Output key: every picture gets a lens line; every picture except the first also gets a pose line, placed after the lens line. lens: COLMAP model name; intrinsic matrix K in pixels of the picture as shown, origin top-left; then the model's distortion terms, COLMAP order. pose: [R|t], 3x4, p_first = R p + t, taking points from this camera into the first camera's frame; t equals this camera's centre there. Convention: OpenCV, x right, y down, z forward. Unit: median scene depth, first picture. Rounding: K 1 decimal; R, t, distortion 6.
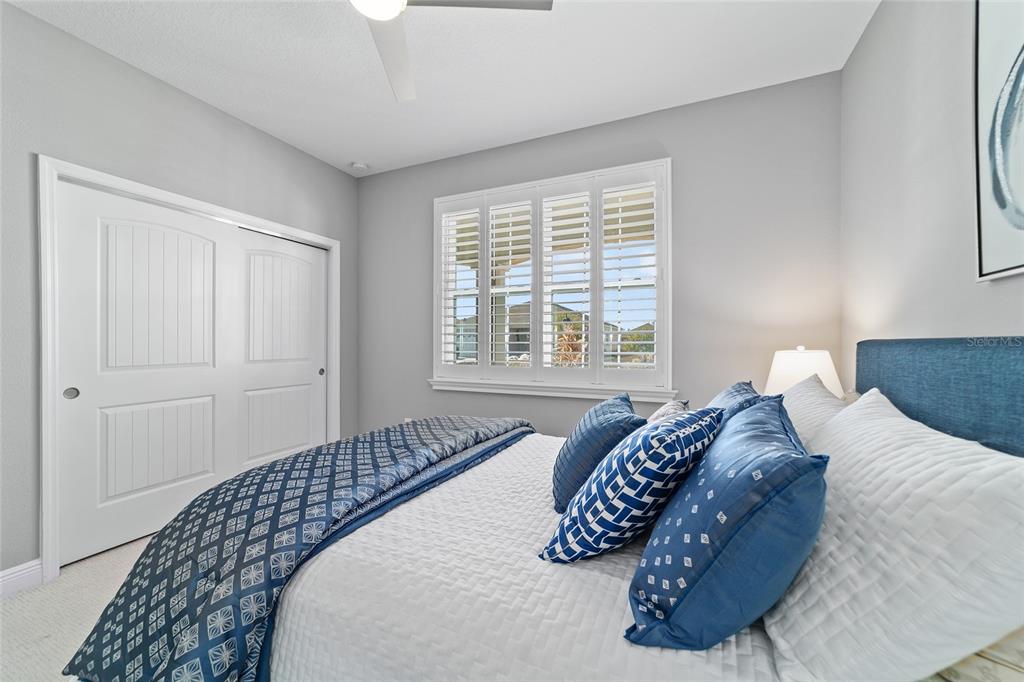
lens RADIAL K [[393.0, 0, 508.7], [0, 393.0, 339.4], [0, 0, 1]] dist [-0.001557, 0.000433]
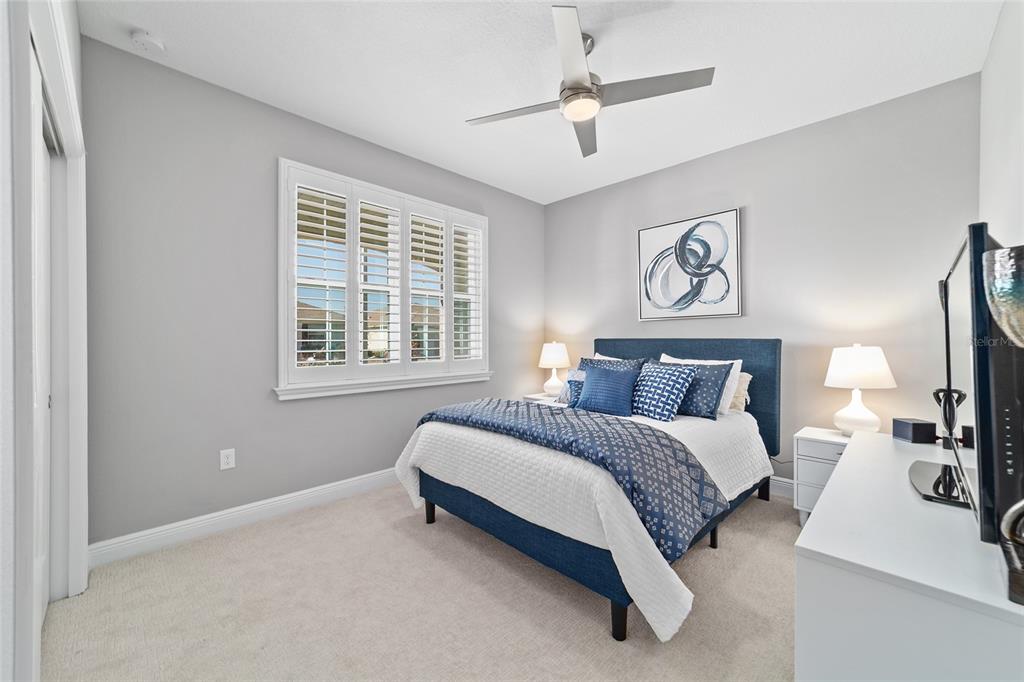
lens RADIAL K [[389.9, 0, 507.5], [0, 389.9, 338.2], [0, 0, 1]] dist [-0.022953, 0.008927]
pose [[0.361967, 0.005747, 0.932173, -0.963718], [-0.004531, 0.999980, -0.004406, 0.007304], [-0.932180, -0.002629, 0.361986, 0.383653]]
